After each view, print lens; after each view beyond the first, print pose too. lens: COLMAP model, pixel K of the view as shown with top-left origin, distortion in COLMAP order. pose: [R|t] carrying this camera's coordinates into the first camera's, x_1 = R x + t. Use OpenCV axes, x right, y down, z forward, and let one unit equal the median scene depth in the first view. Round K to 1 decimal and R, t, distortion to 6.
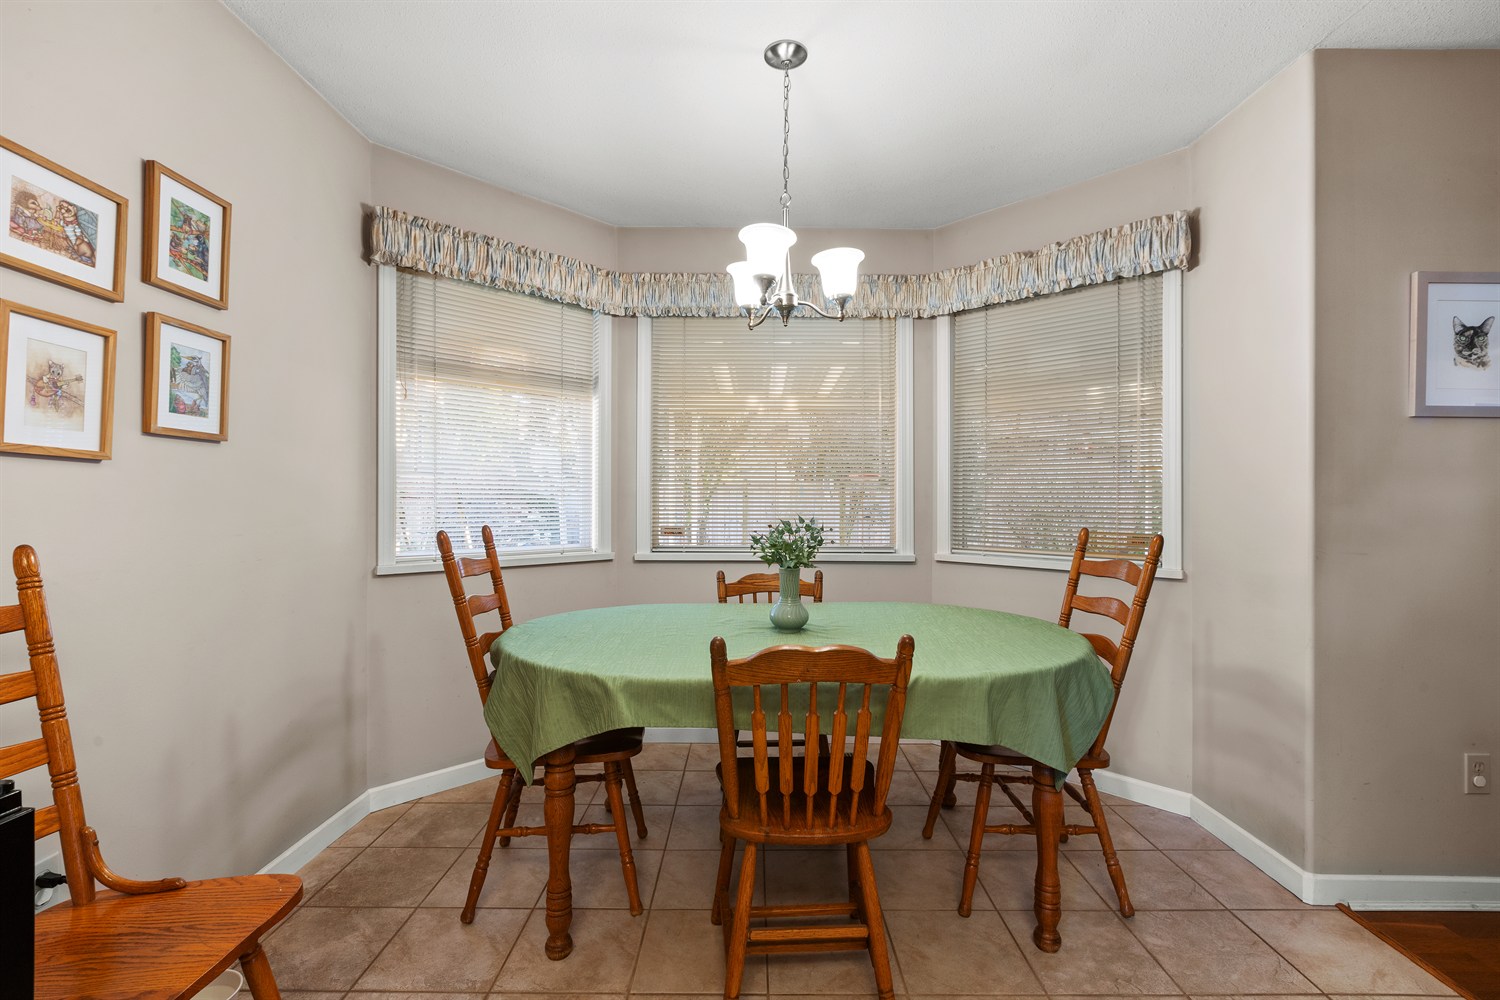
lens RADIAL K [[684.8, 0, 753.9], [0, 684.8, 490.6], [0, 0, 1]] dist [0.002232, 0.000081]
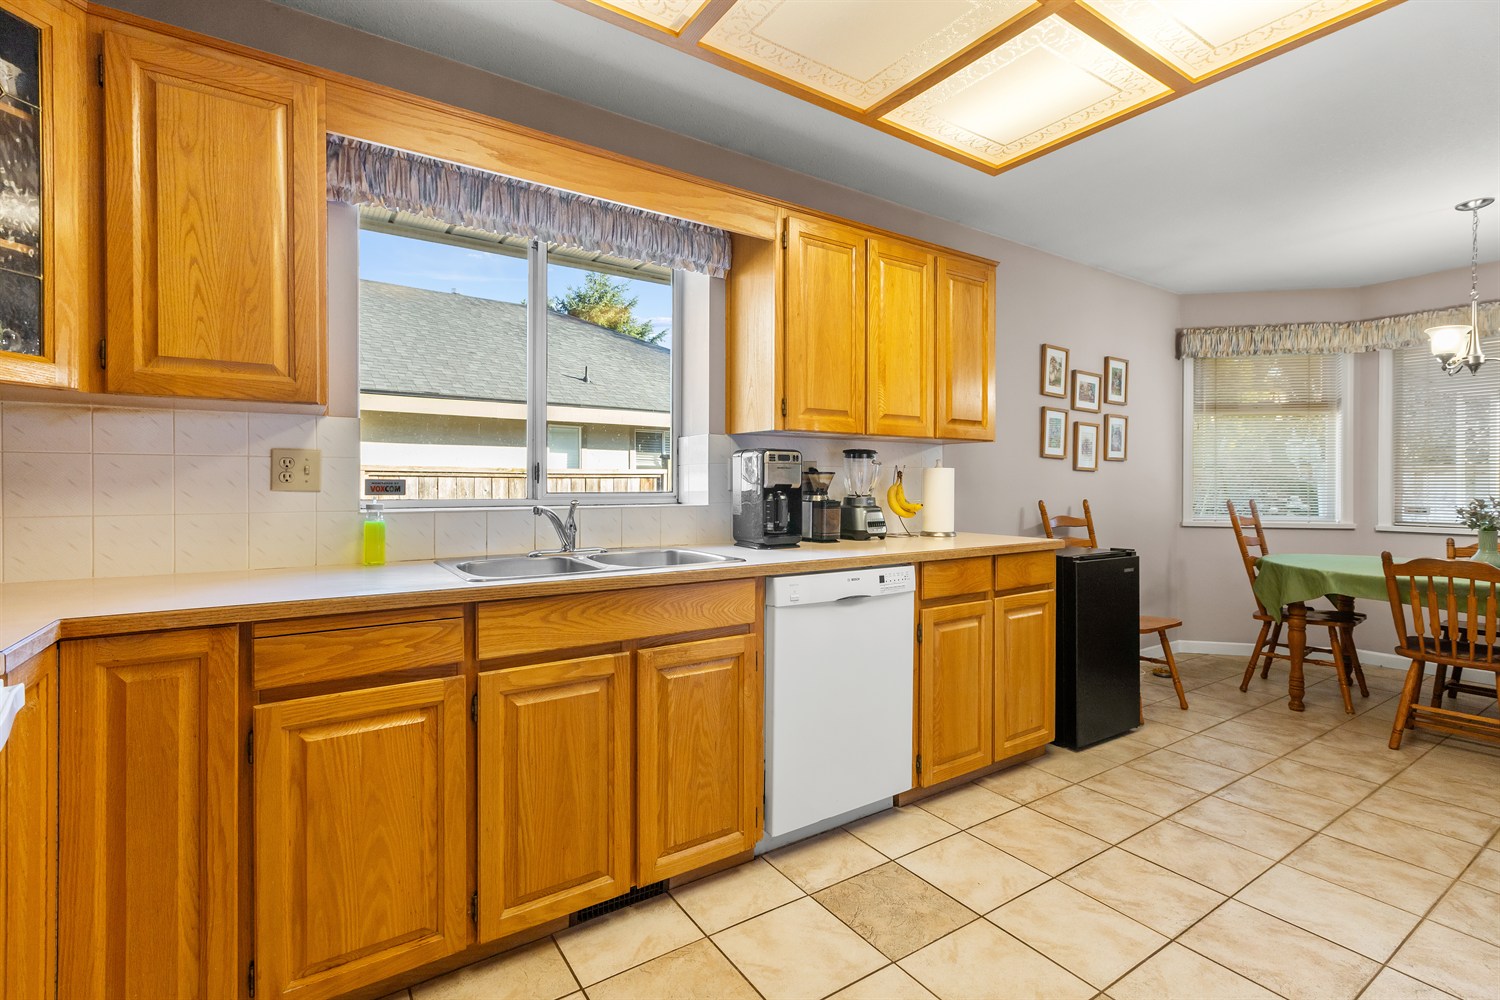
lens RADIAL K [[684.8, 0, 753.9], [0, 684.8, 490.6], [0, 0, 1]] dist [0.002232, 0.000081]
pose [[0.555979, 0.006598, -0.831170, 0.445228], [0.009959, 0.999844, 0.014599, -0.014623], [0.831137, -0.016394, 0.555826, -1.279645]]
